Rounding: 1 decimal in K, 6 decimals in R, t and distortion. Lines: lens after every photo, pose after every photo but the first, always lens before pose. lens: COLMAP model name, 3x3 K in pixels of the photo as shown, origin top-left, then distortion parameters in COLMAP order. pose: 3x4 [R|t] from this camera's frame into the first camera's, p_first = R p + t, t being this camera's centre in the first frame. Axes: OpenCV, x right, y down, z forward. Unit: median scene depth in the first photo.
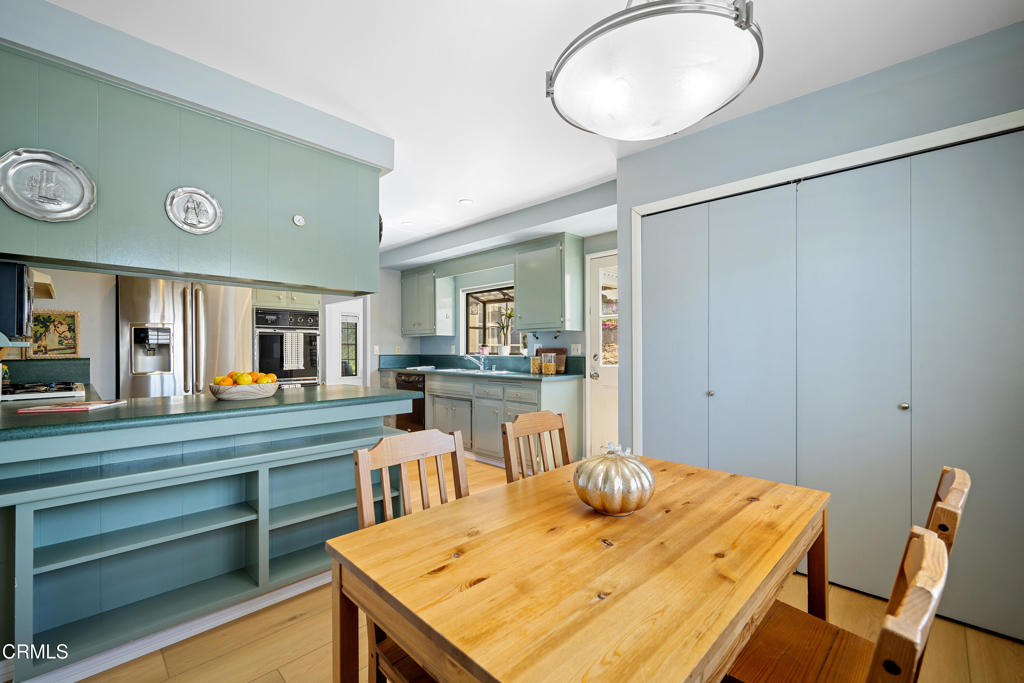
lens RADIAL K [[426.7, 0, 512.0], [0, 426.7, 341.5], [0, 0, 1]] dist [0.000001, 0.000084]
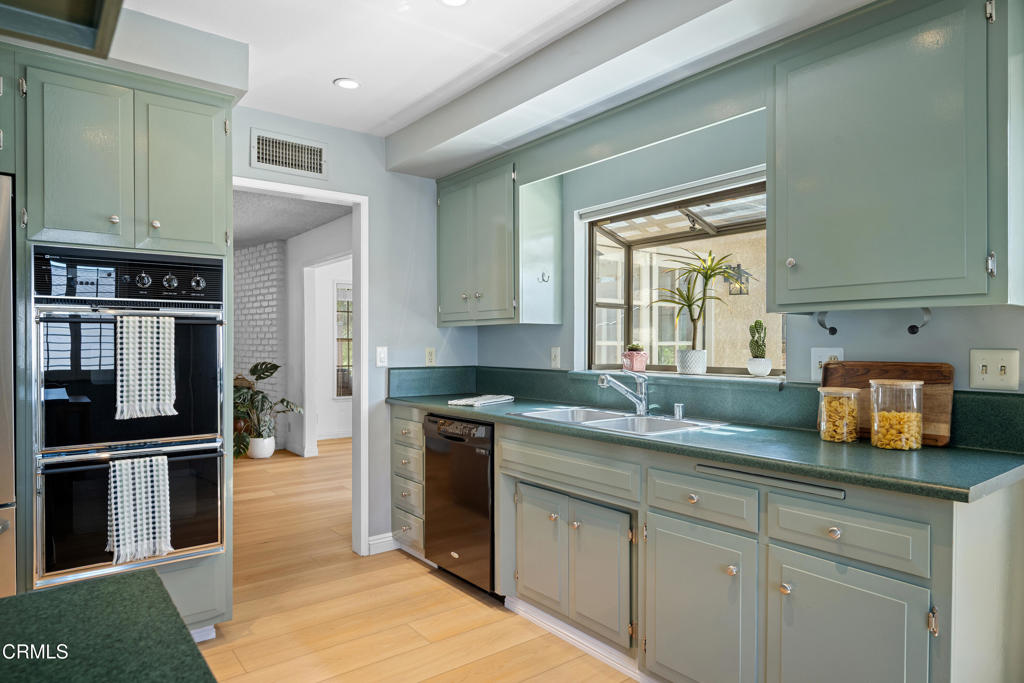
lens RADIAL K [[611.6, 0, 512.0], [0, 611.6, 341.5], [0, 0, 1]] dist [-0.000743, -0.000084]
pose [[0.990510, 0.003445, -0.137395, -0.103948], [-0.001390, 0.999886, 0.015053, -0.005639], [0.137432, -0.014719, 0.990402, 0.417310]]
